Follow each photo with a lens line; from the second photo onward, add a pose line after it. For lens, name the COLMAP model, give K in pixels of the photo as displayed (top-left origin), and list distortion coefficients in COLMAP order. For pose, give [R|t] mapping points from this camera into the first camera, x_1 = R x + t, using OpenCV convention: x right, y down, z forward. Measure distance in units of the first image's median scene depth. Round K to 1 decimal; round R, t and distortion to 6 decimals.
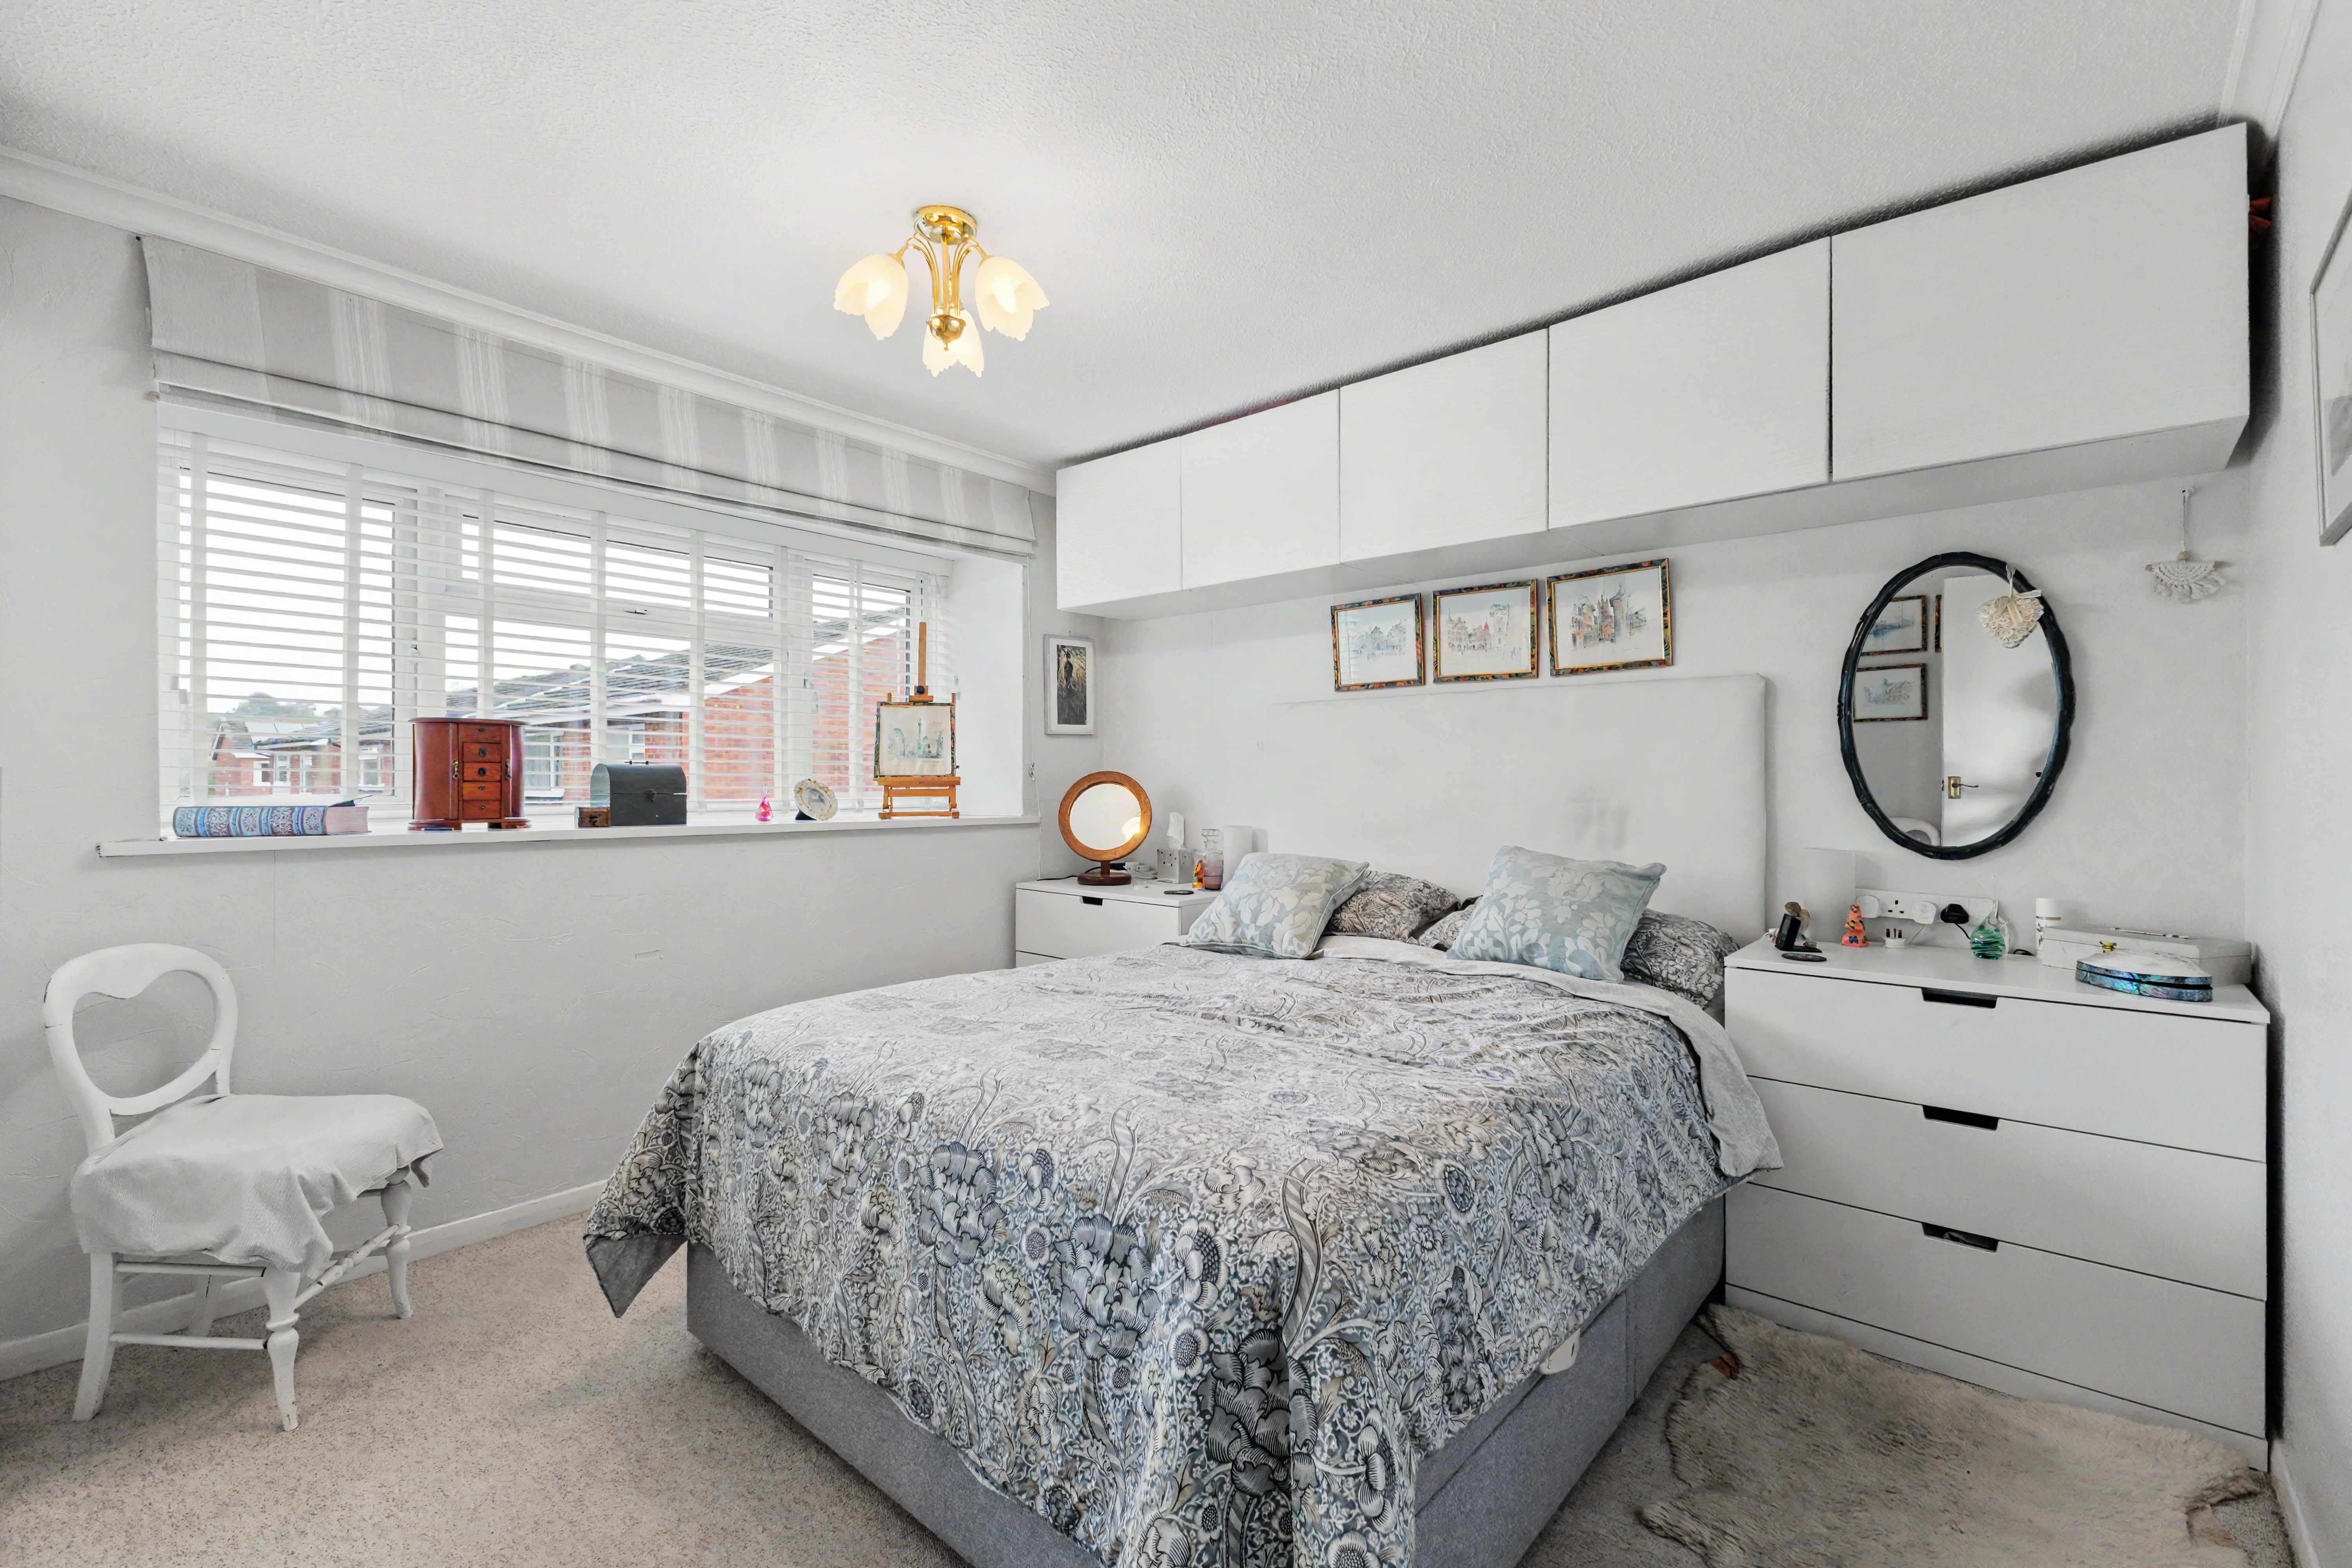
lens RADIAL K [[1037.0, 0, 1166.7], [0, 1037.0, 776.4], [0, 0, 1]] dist [-0.000957, -0.000102]
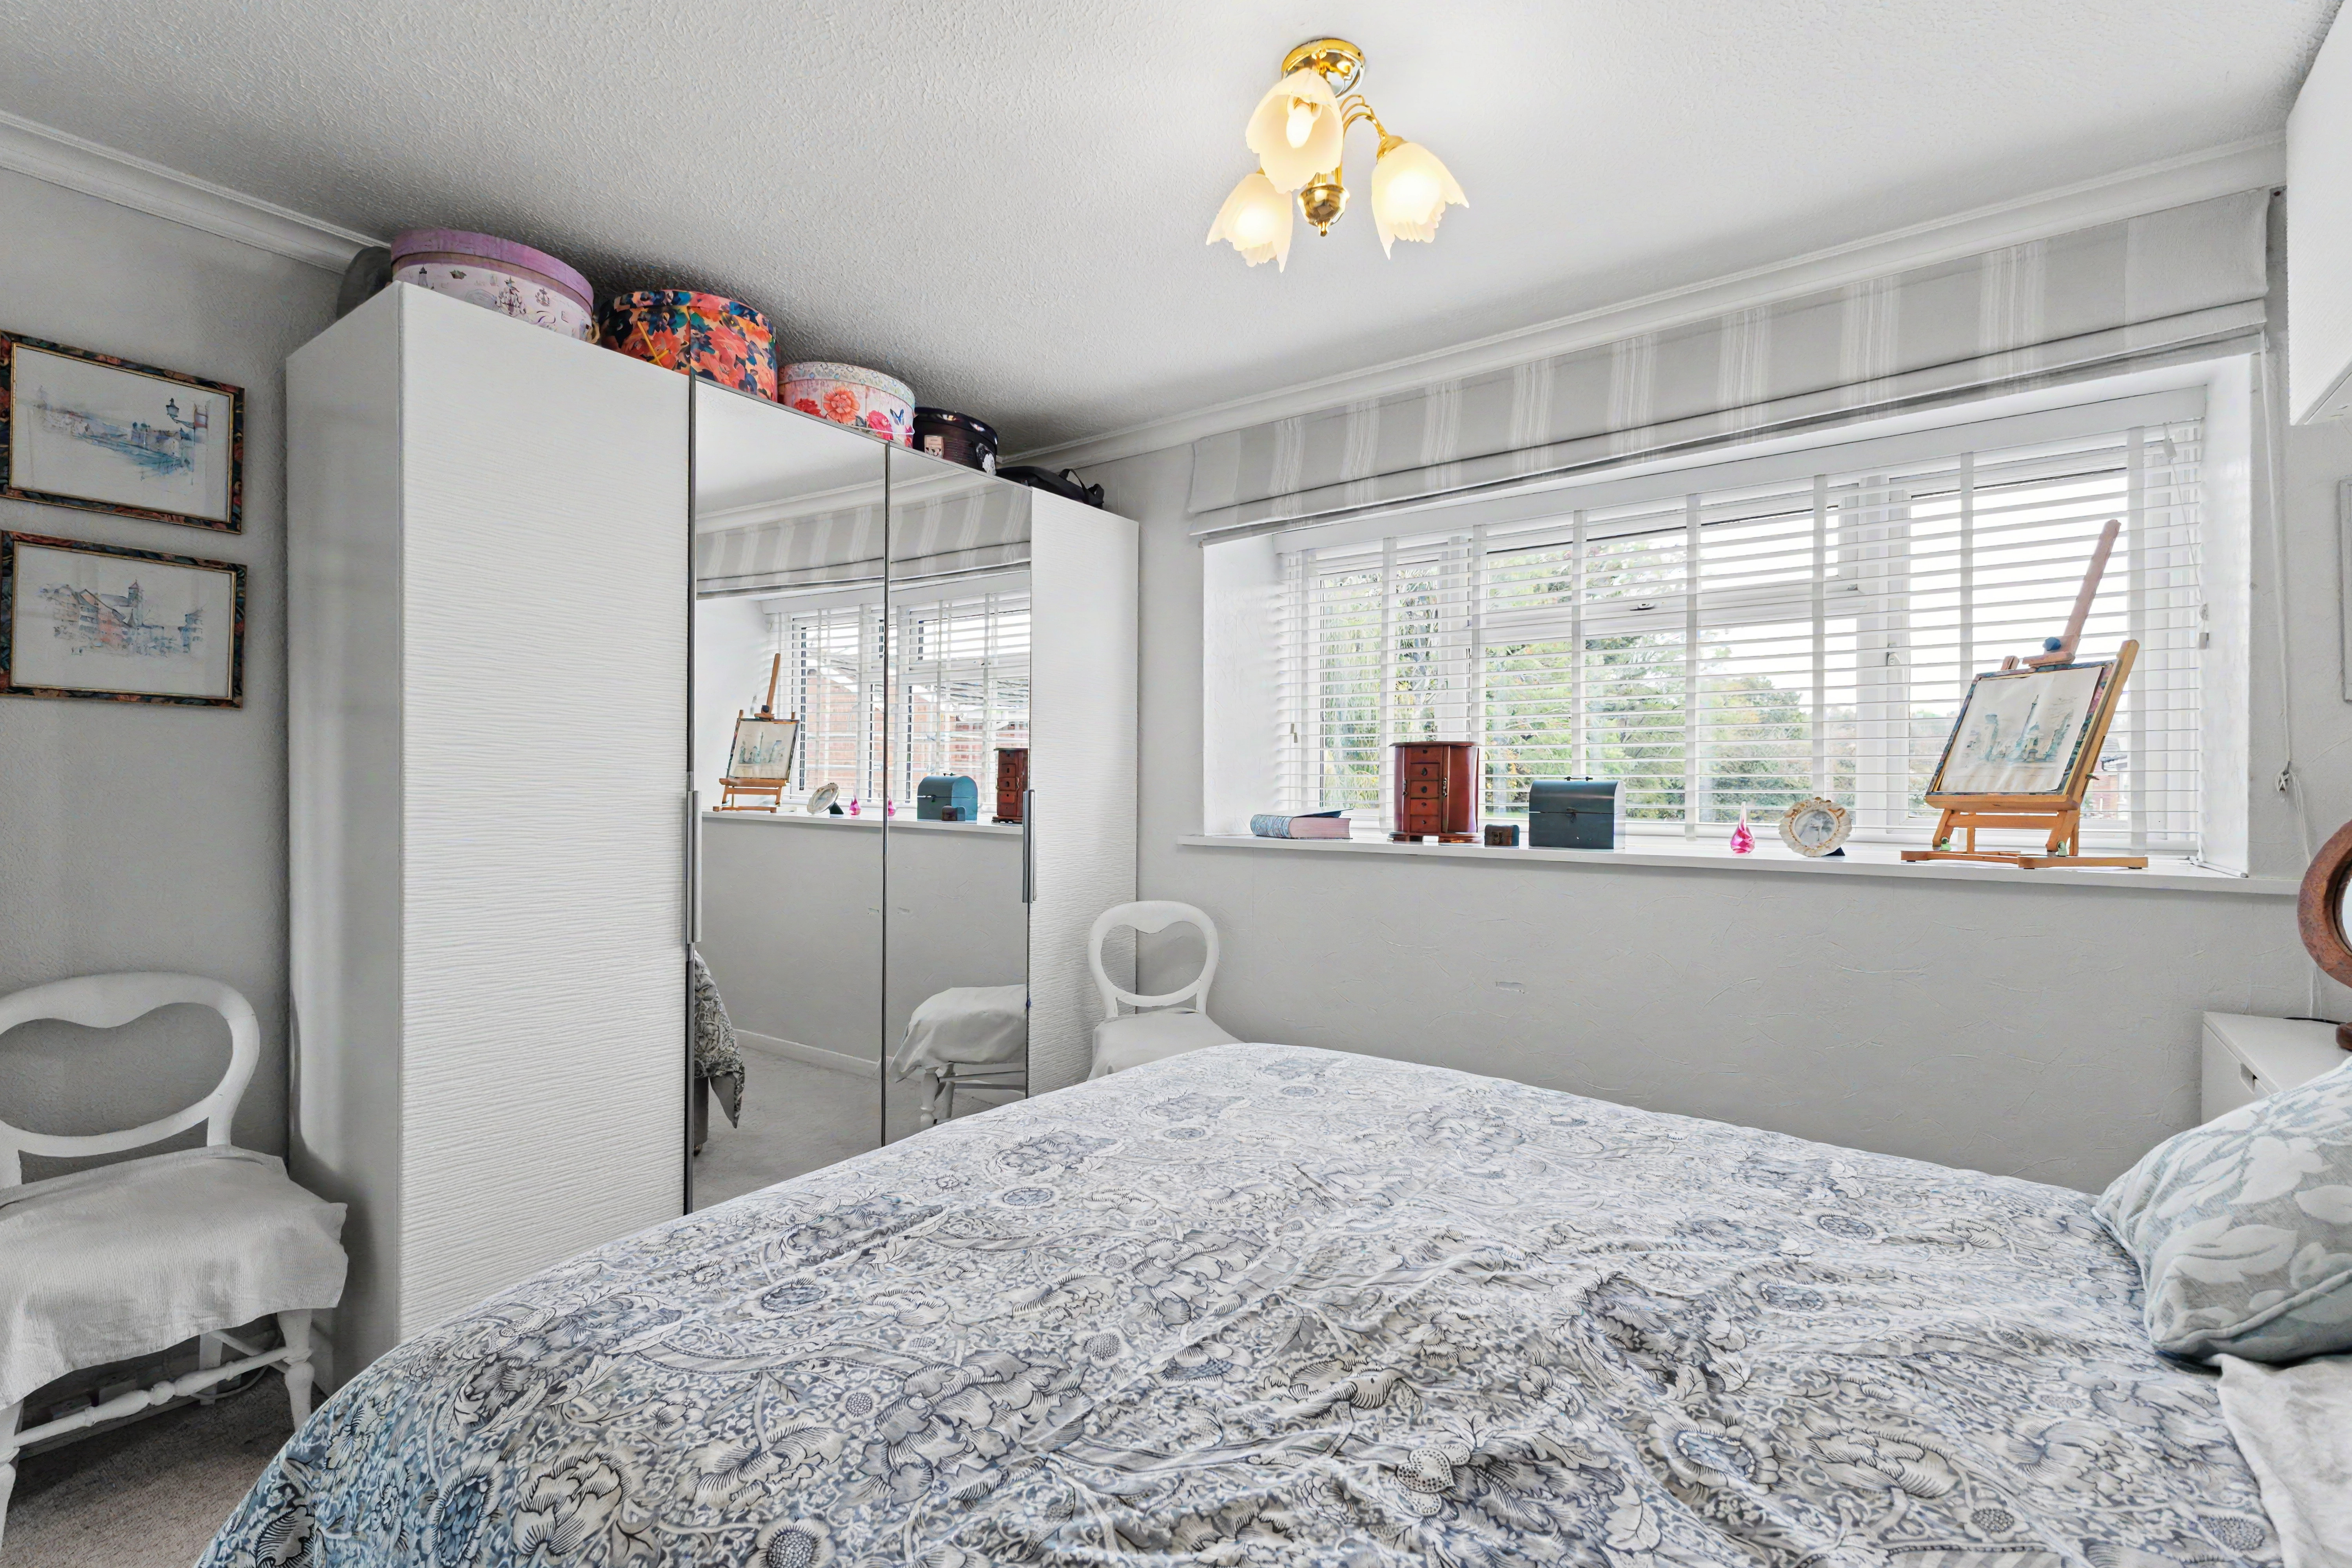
lens RADIAL K [[1058.3, 0, 1175.9], [0, 1058.3, 796.4], [0, 0, 1]] dist [-0.001271, -0.000201]
pose [[0.089302, 0.001350, -0.996004, 0.421336], [-0.001820, 0.999998, 0.001192, 0.002021], [0.996003, 0.001706, 0.089305, 0.635111]]
